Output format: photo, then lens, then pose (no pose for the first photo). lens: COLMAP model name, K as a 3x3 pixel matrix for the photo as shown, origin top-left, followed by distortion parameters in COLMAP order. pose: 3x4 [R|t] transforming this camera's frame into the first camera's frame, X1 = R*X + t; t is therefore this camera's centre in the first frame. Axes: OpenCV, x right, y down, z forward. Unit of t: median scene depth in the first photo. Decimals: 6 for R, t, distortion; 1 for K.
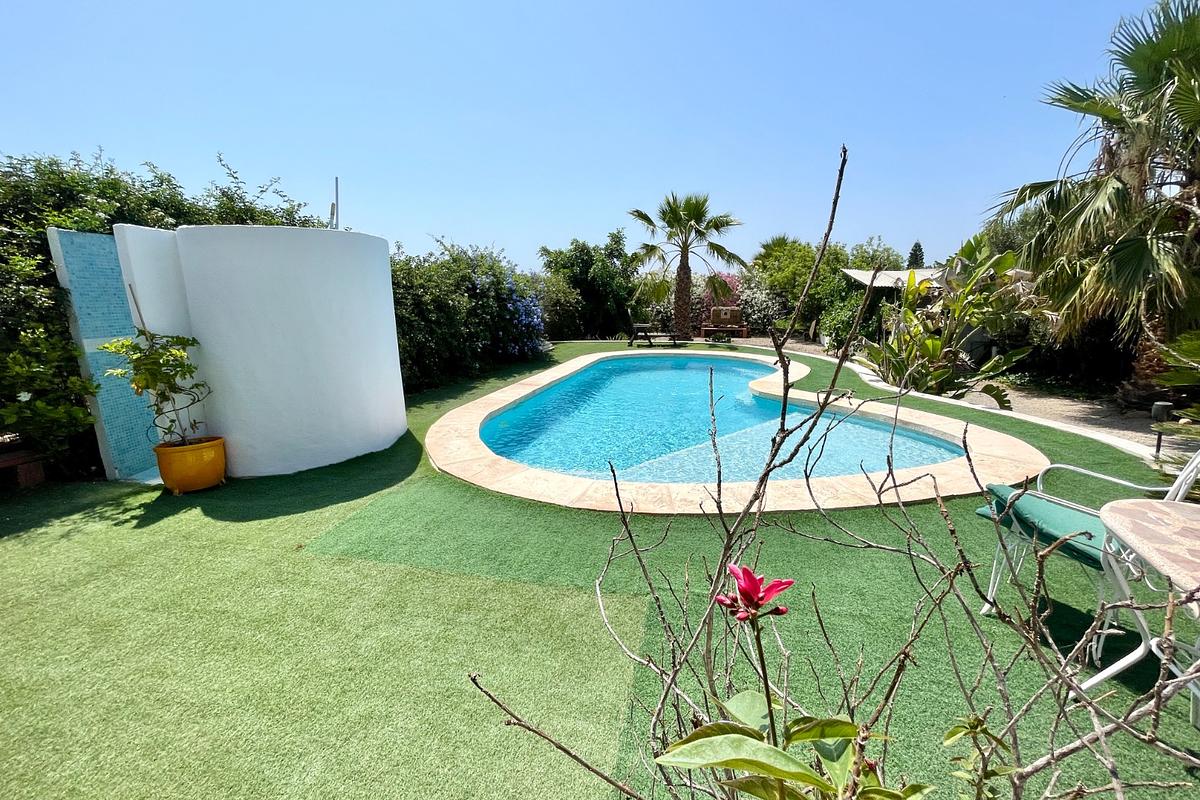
lens RADIAL K [[472.5, 0, 594.3], [0, 472.5, 400.8], [0, 0, 1]] dist [-0.013370, 0.000626]
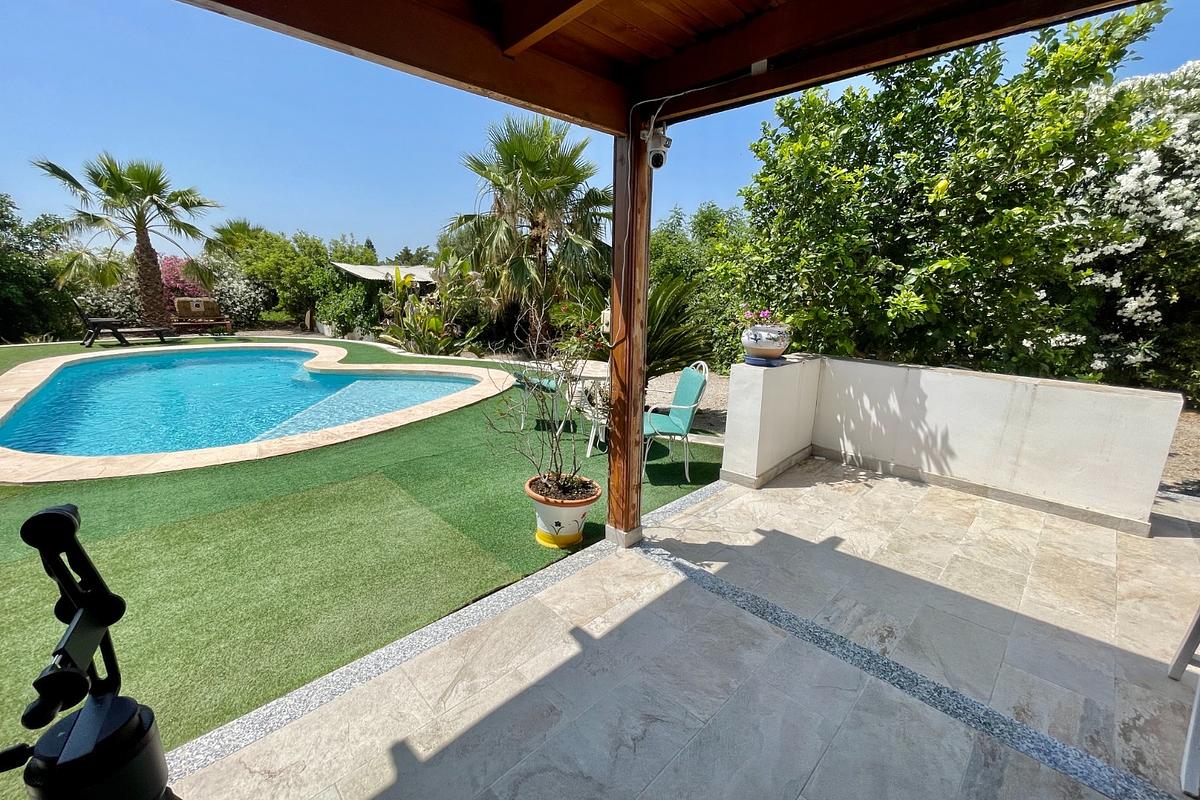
lens RADIAL K [[472.5, 0, 594.3], [0, 472.5, 400.8], [0, 0, 1]] dist [-0.013370, 0.000626]
pose [[0.517337, -0.175588, 0.837574, -0.147501], [0.164390, 0.980887, 0.104095, 0.025037], [-0.839844, 0.083836, 0.536315, -0.081222]]
